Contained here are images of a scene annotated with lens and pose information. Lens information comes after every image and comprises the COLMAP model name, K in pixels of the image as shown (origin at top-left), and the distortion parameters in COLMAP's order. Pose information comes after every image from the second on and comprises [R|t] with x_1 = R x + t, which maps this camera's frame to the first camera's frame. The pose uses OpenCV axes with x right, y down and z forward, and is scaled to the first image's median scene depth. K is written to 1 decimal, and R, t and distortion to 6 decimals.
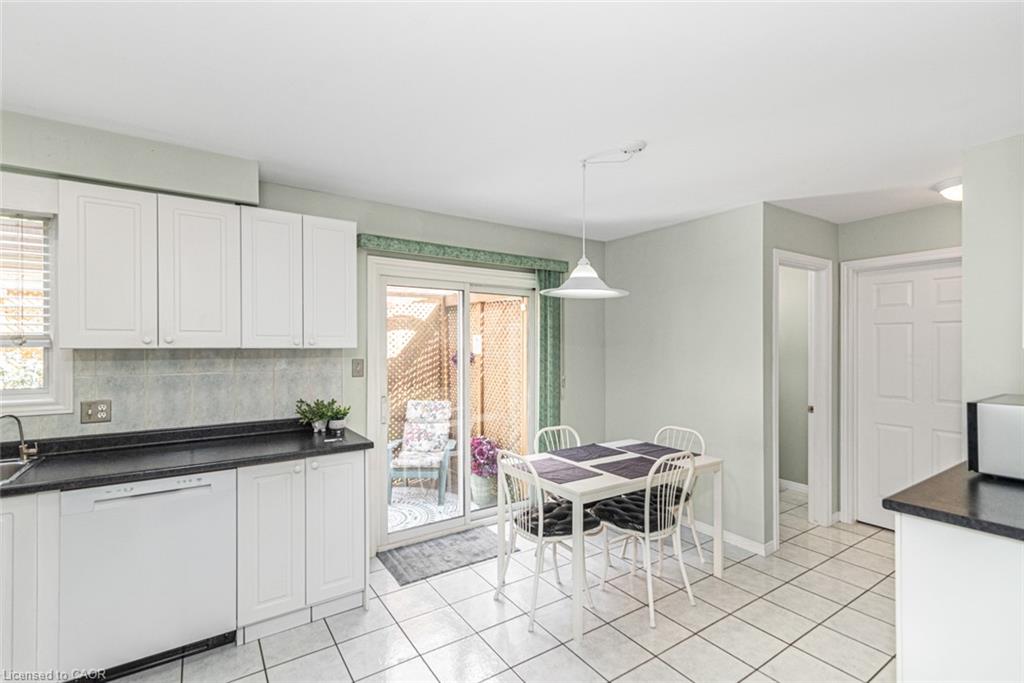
lens RADIAL K [[460.0, 0, 506.4], [0, 460.0, 344.1], [0, 0, 1]] dist [0.001913, -0.000028]
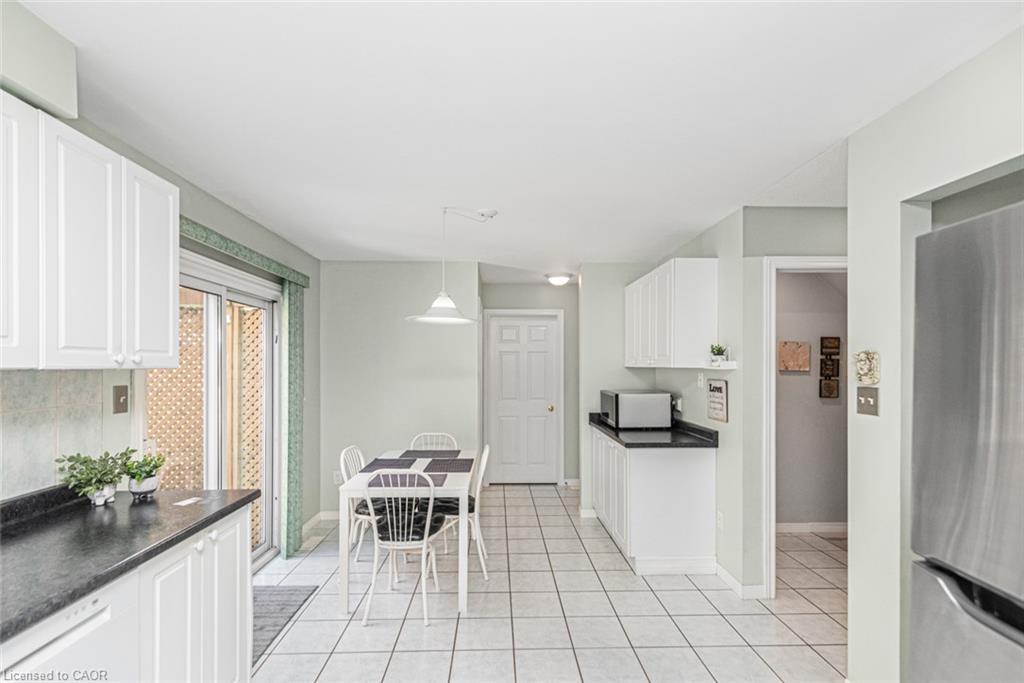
lens RADIAL K [[467.1, 0, 510.1], [0, 467.1, 363.5], [0, 0, 1]] dist [-0.000588, -0.000195]
pose [[0.530782, 0.004769, 0.847495, -0.668335], [-0.003126, 0.999988, -0.003669, 0.001901], [-0.847502, -0.000702, 0.530791, 0.201620]]
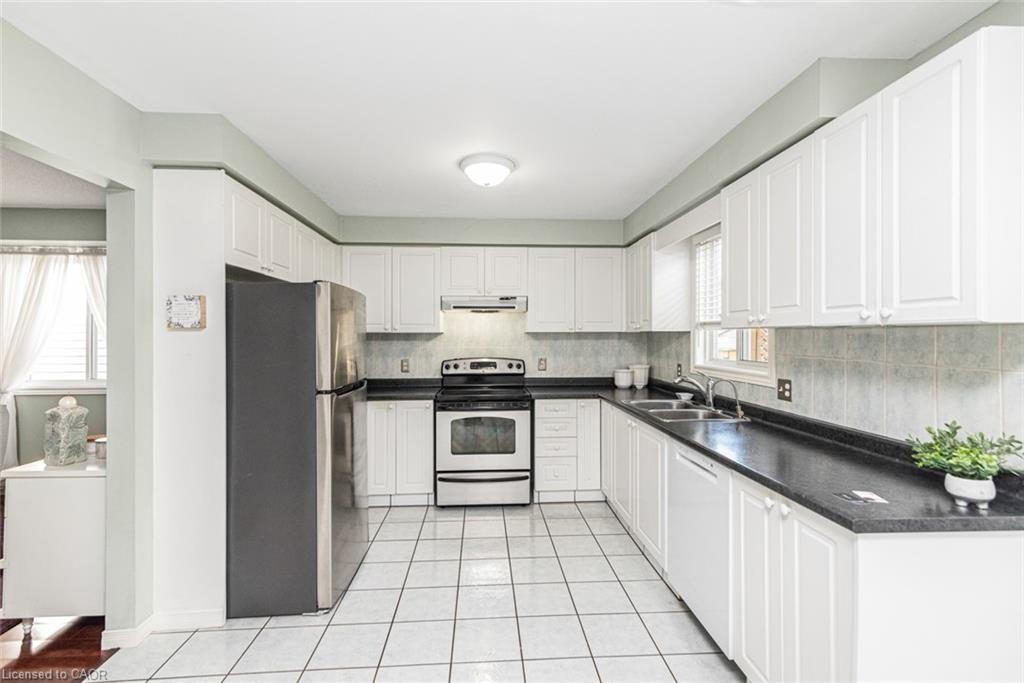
lens RADIAL K [[471.7, 0, 512.0], [0, 471.7, 341.5], [0, 0, 1]] dist [0.000099, -0.000199]
pose [[-0.496773, 0.013687, -0.867773, 0.261477], [0.003191, 0.999898, 0.013944, 0.020686], [0.867875, 0.004158, -0.496766, 0.853095]]
